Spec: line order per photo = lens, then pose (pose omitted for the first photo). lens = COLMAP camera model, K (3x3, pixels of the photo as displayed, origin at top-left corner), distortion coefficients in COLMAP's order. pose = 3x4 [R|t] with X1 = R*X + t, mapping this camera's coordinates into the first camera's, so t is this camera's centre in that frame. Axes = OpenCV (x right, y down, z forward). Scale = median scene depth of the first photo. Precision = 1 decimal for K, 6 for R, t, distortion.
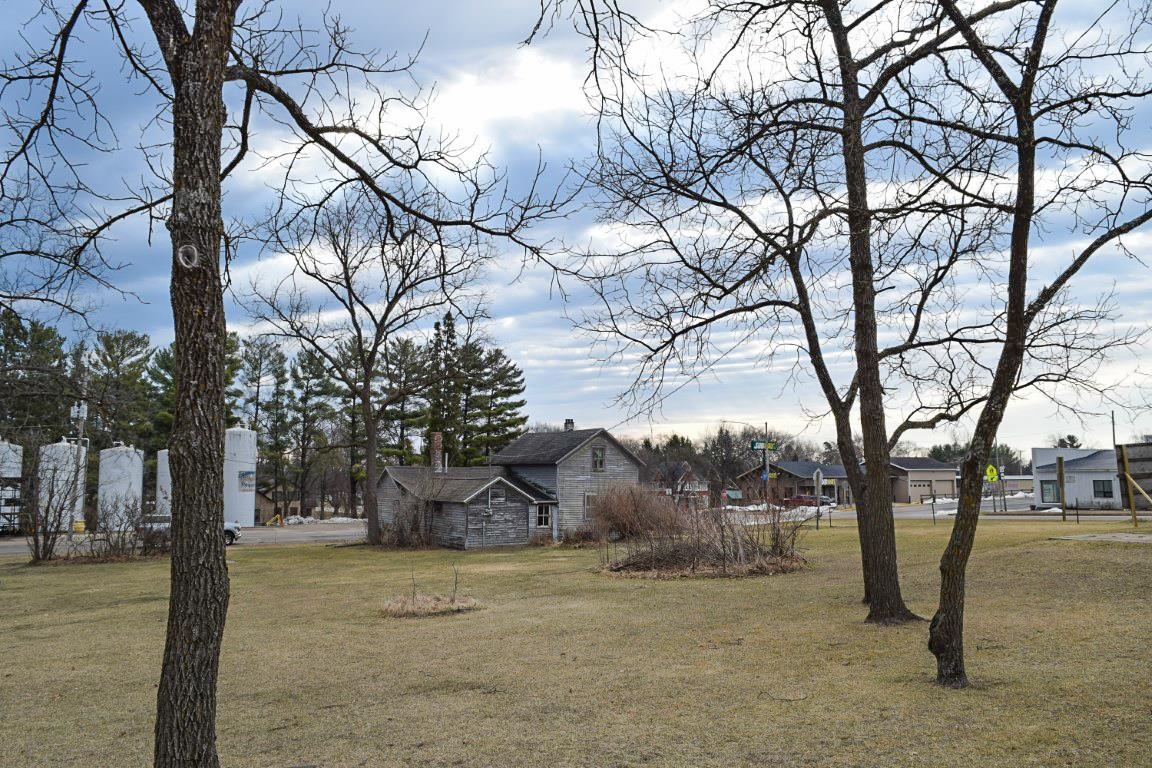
lens RADIAL K [[894.1, 0, 579.0], [0, 894.1, 380.3], [0, 0, 1]] dist [-0.019286, 0.004495]
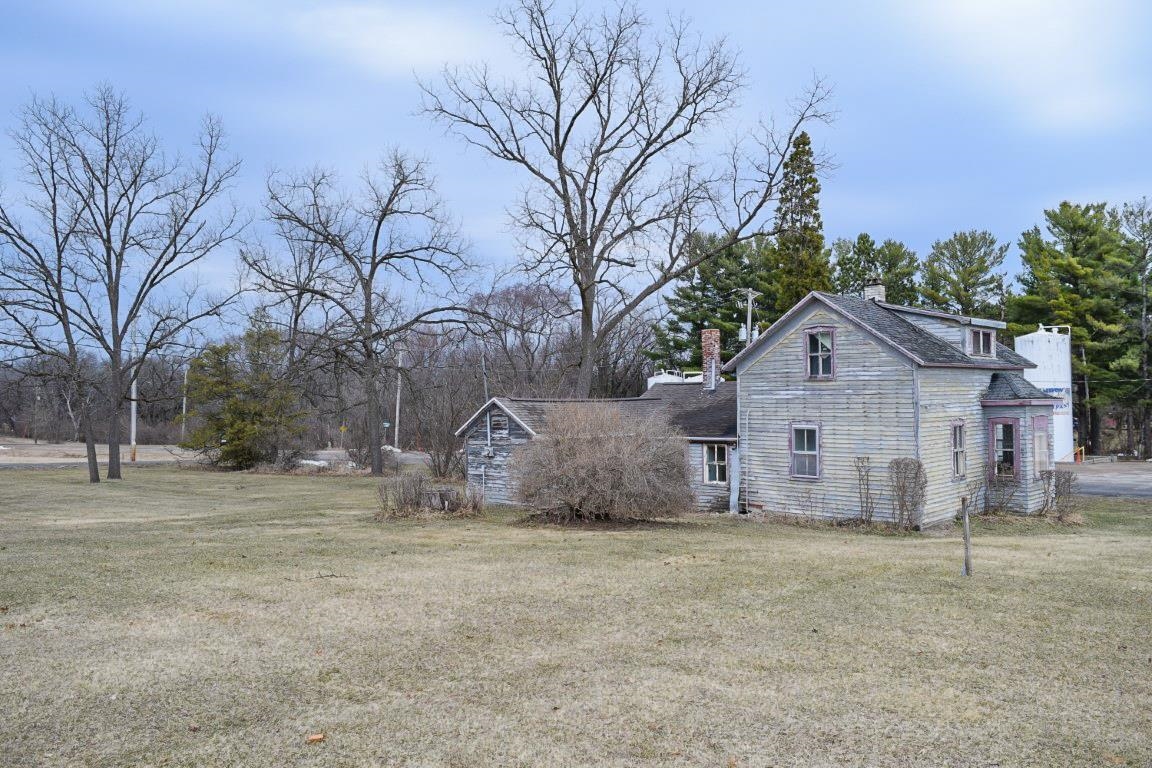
lens RADIAL K [[894.1, 0, 579.0], [0, 894.1, 380.3], [0, 0, 1]] dist [-0.019286, 0.004495]
pose [[0.239969, -0.032358, -0.970241, 0.435515], [0.119998, 0.992768, -0.003430, 0.082735], [0.963335, -0.115604, 0.242117, 0.712019]]
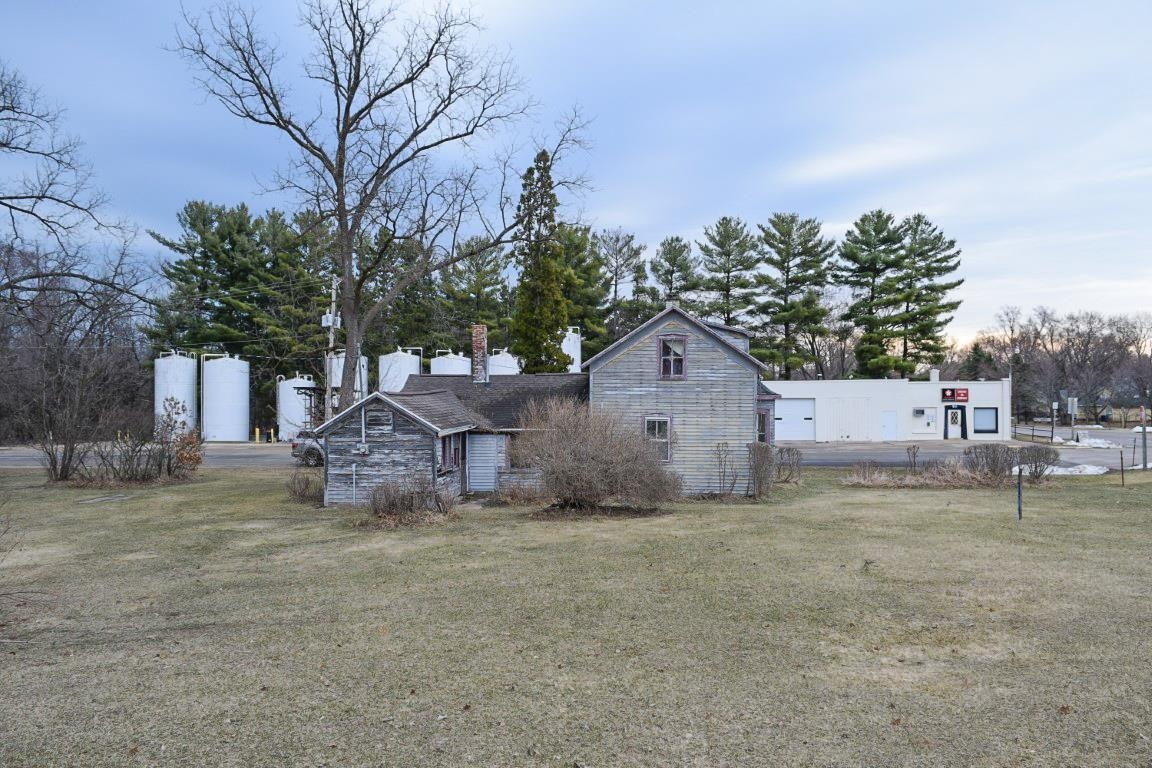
lens RADIAL K [[890.4, 0, 580.0], [0, 890.4, 380.5], [0, 0, 1]] dist [-0.022245, 0.010821]
pose [[0.793992, -0.005115, -0.607907, 0.307494], [0.071364, 0.993835, 0.084847, 0.046296], [0.603725, -0.110750, 0.789462, 0.476935]]
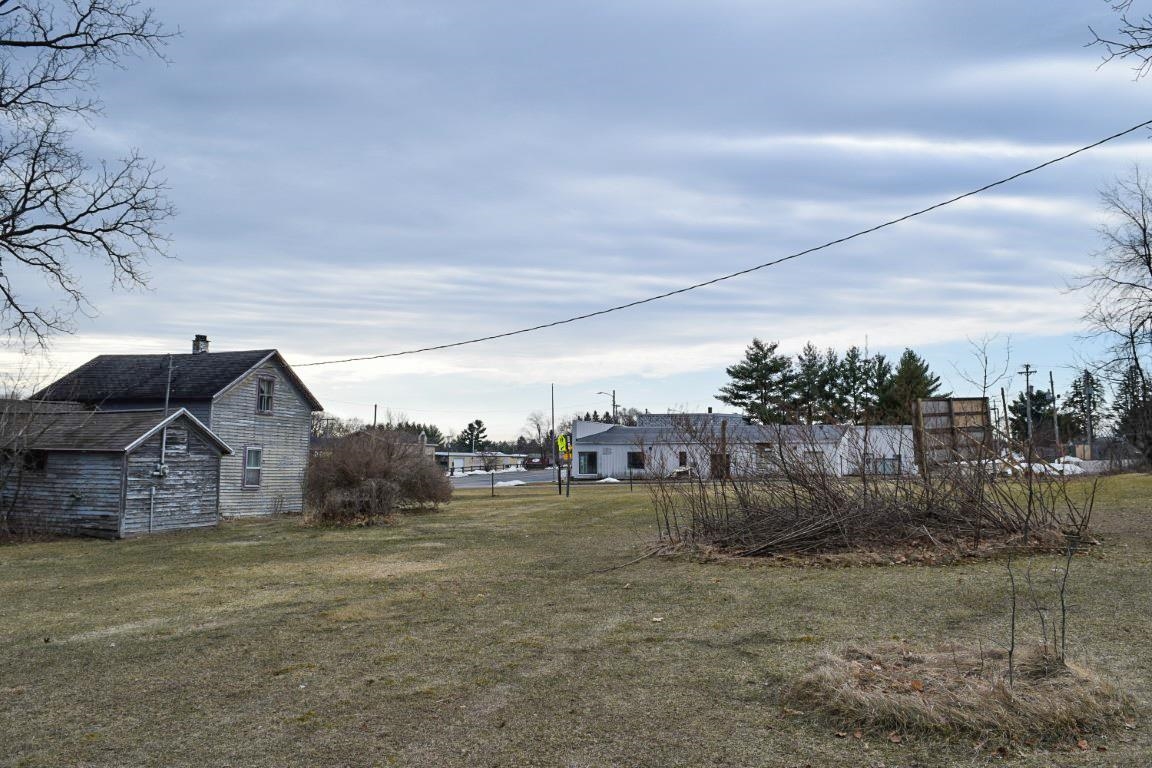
lens RADIAL K [[894.1, 0, 579.0], [0, 894.1, 380.3], [0, 0, 1]] dist [-0.019286, 0.004495]
pose [[0.795461, 0.062616, 0.602761, -0.181686], [-0.075701, 0.997124, -0.003681, 0.057960], [-0.601258, -0.042702, 0.797913, 0.313924]]
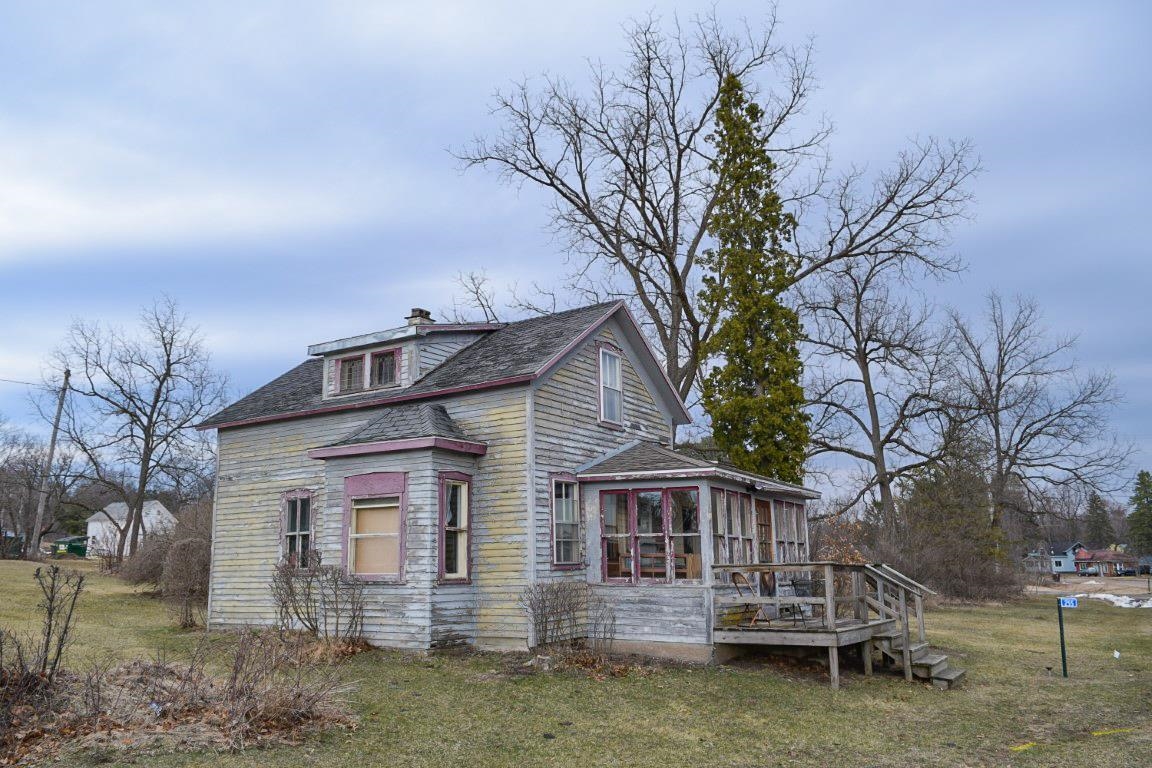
lens RADIAL K [[894.1, 0, 579.0], [0, 894.1, 380.3], [0, 0, 1]] dist [-0.019286, 0.004495]
pose [[-0.893985, -0.084300, -0.440095, 0.094474], [0.059004, 0.951446, -0.302106, 0.191482], [0.444195, -0.296046, -0.845605, 1.344235]]
